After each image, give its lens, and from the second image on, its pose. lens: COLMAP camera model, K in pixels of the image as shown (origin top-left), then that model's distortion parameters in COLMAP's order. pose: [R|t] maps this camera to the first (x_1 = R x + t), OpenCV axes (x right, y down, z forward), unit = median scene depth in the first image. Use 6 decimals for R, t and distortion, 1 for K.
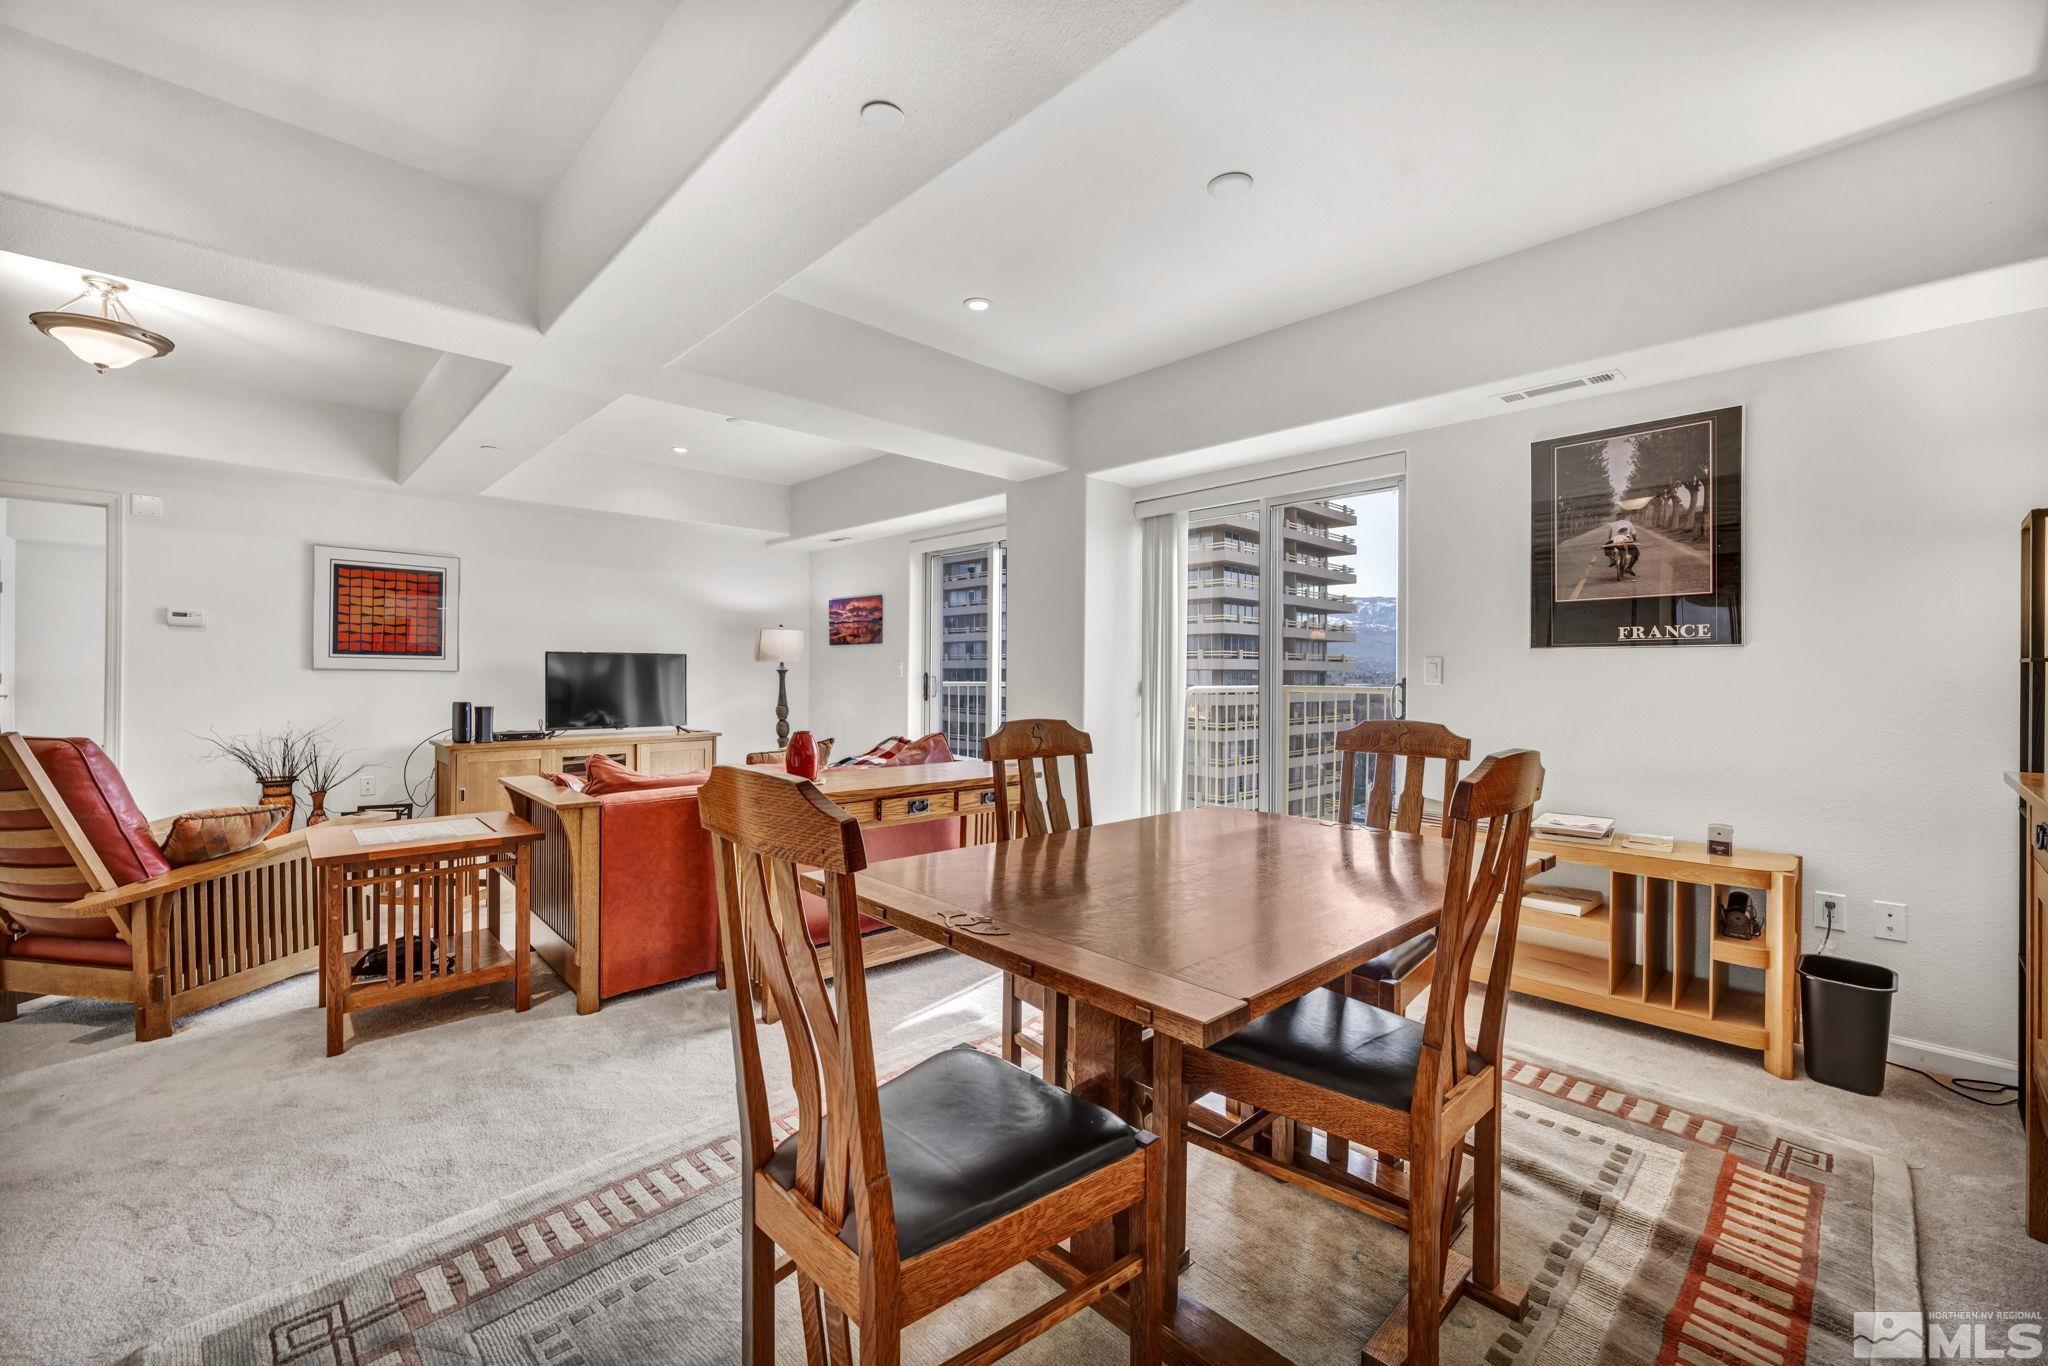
lens RADIAL K [[799.0, 0, 1063.1], [0, 799.0, 670.9], [0, 0, 1]] dist [0.000020, -0.000029]
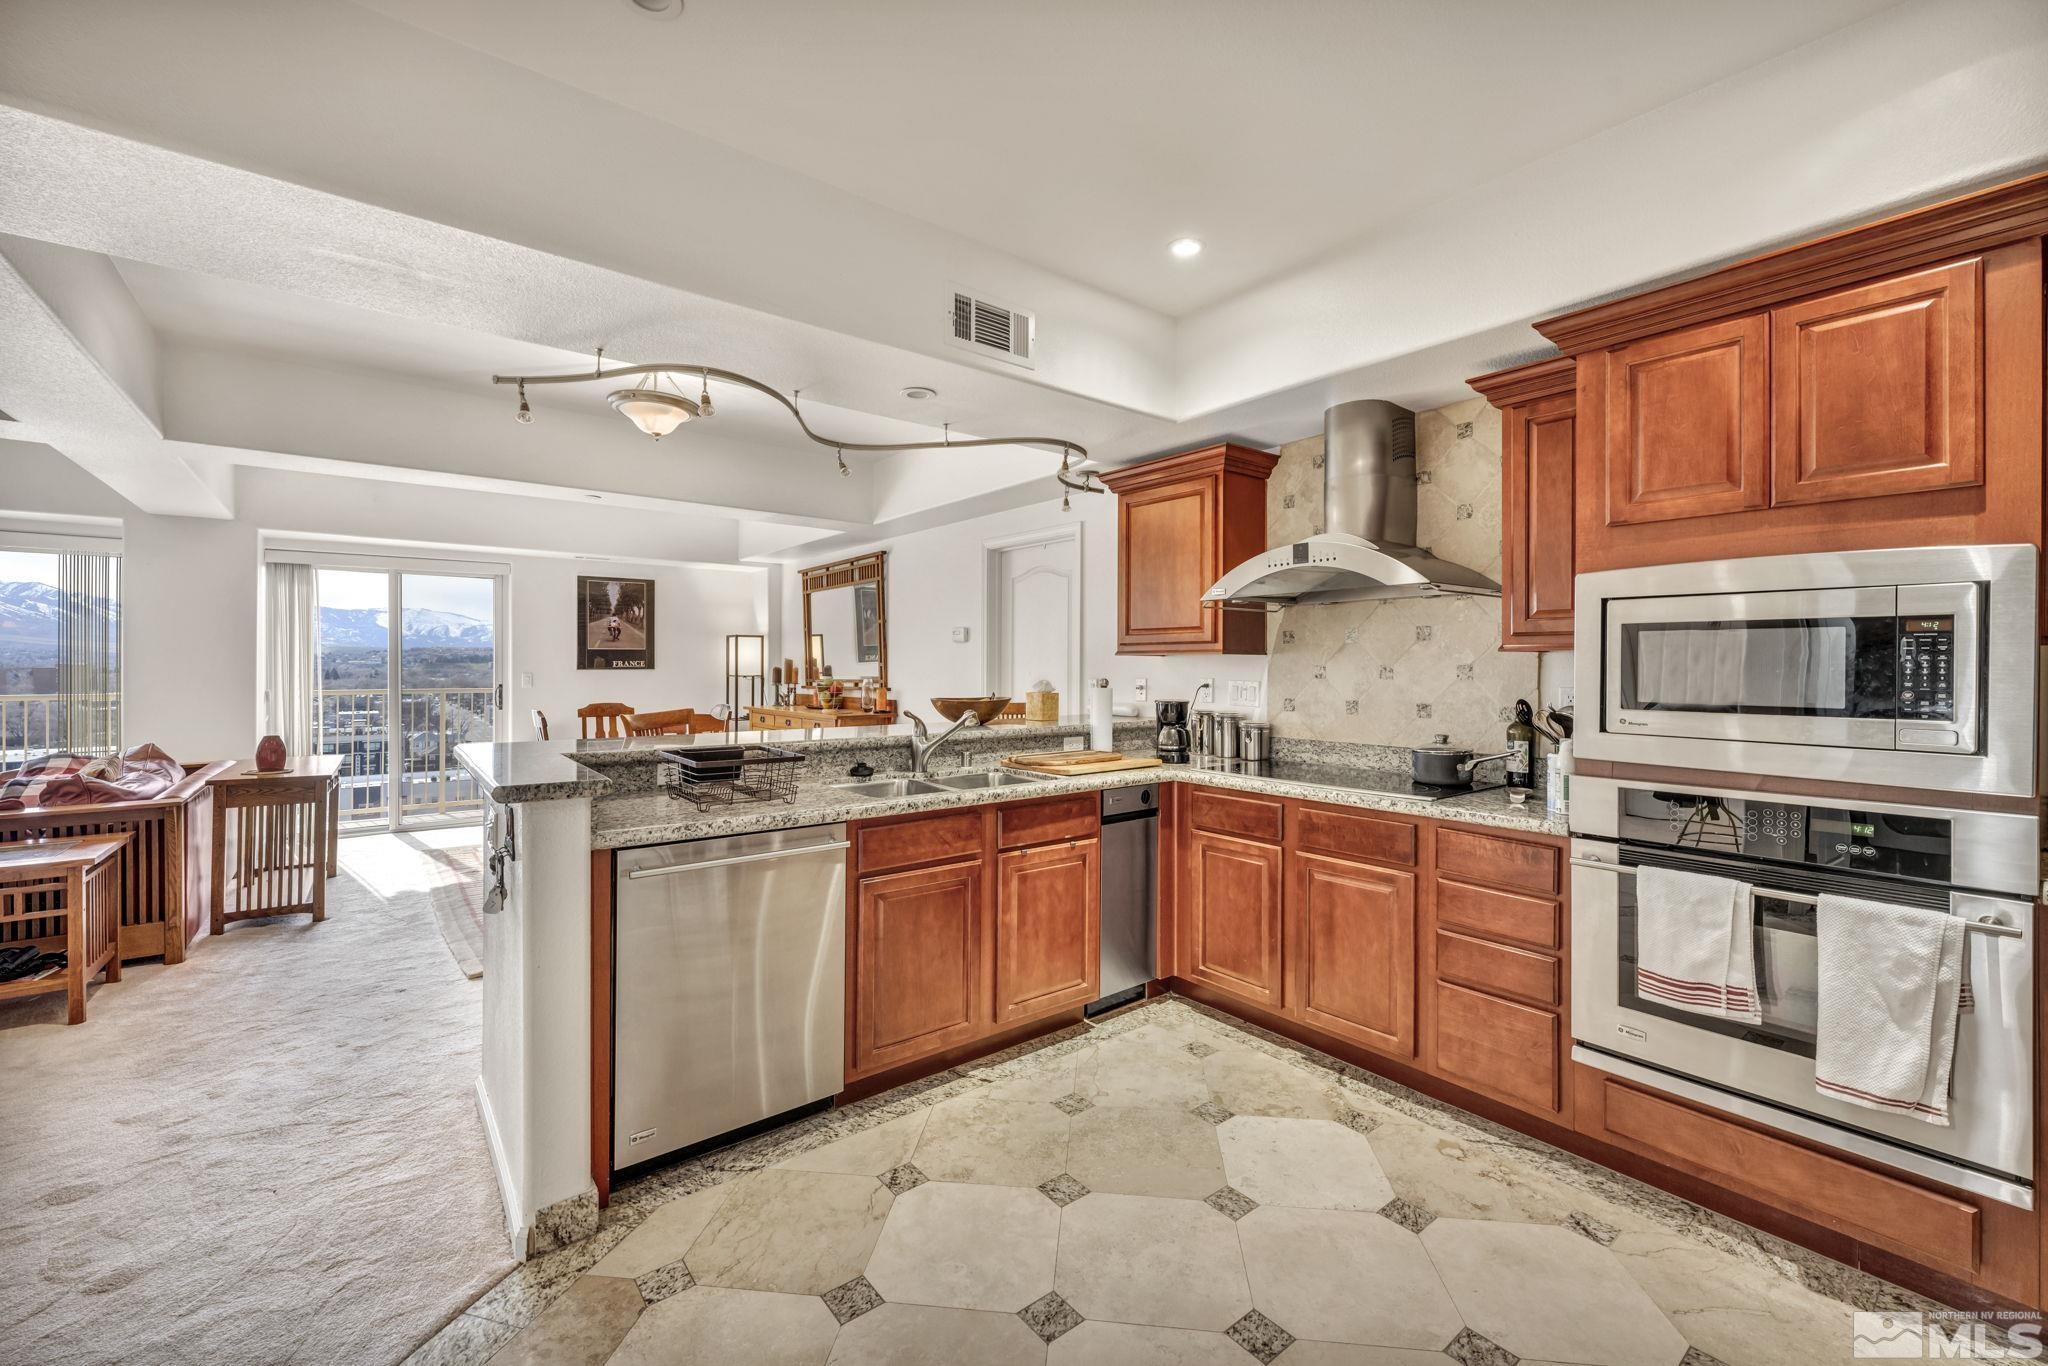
lens RADIAL K [[813.0, 0, 1025.7], [0, 813.0, 663.1], [0, 0, 1]] dist [0.000788, 0.000105]
pose [[0.109913, -0.002144, 0.993939, -1.046271], [0.000743, 0.999998, 0.002075, -0.035247], [-0.993941, 0.000510, 0.109914, -0.324550]]
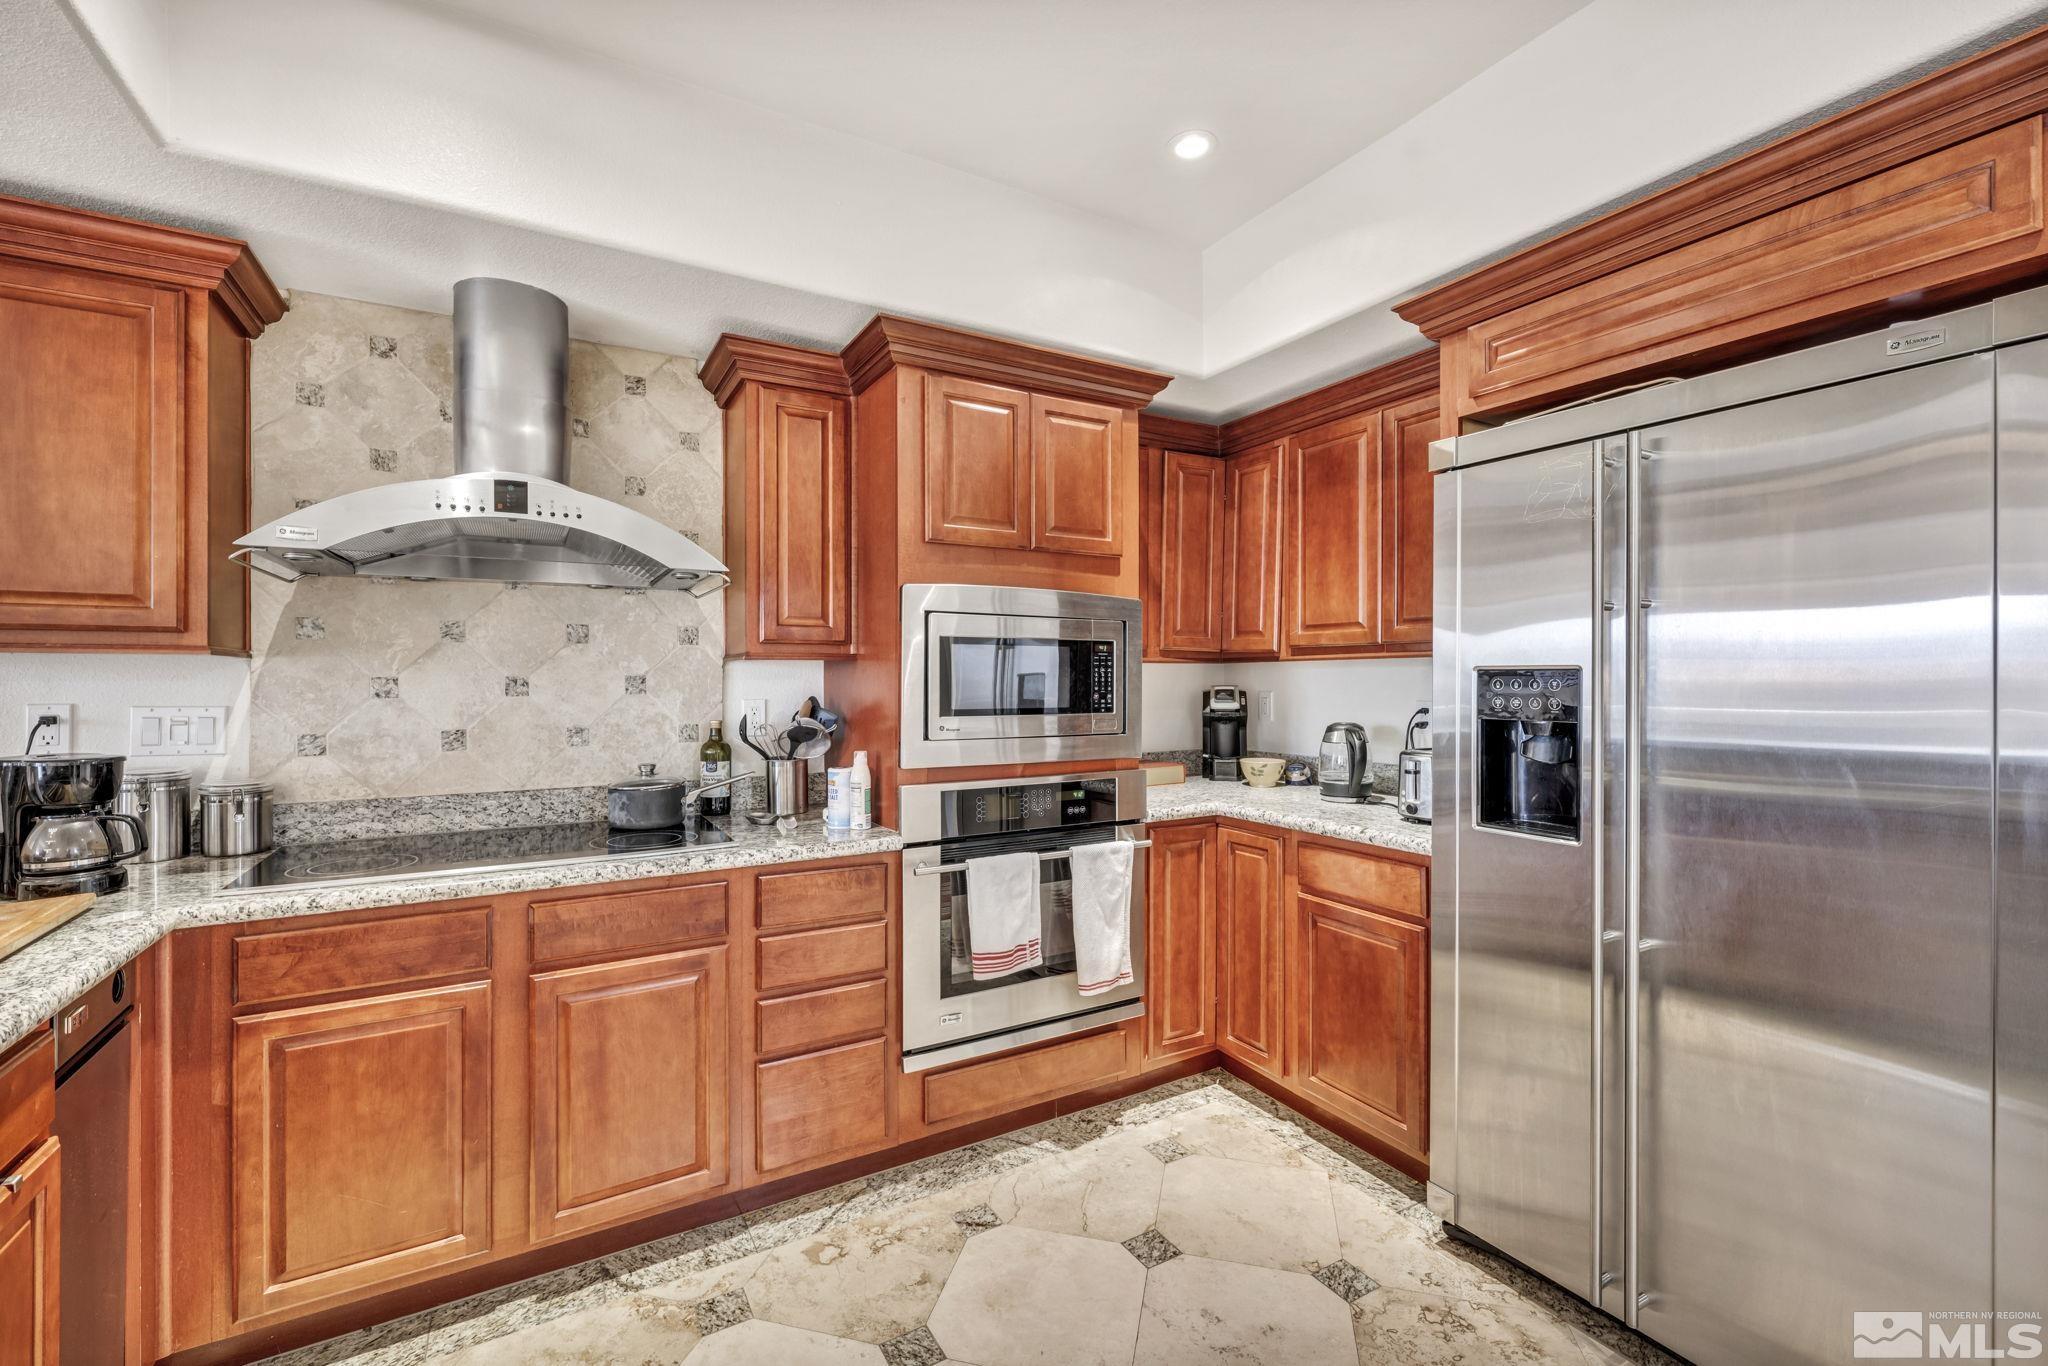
lens RADIAL K [[798.8, 0, 956.9], [0, 798.8, 680.6], [0, 0, 1]] dist [0.000031, 0.000073]
pose [[-0.961552, -0.002460, 0.274612, -0.729260], [-0.002355, 0.999997, 0.000714, -0.030502], [-0.274613, 0.000040, -0.961555, -0.171069]]
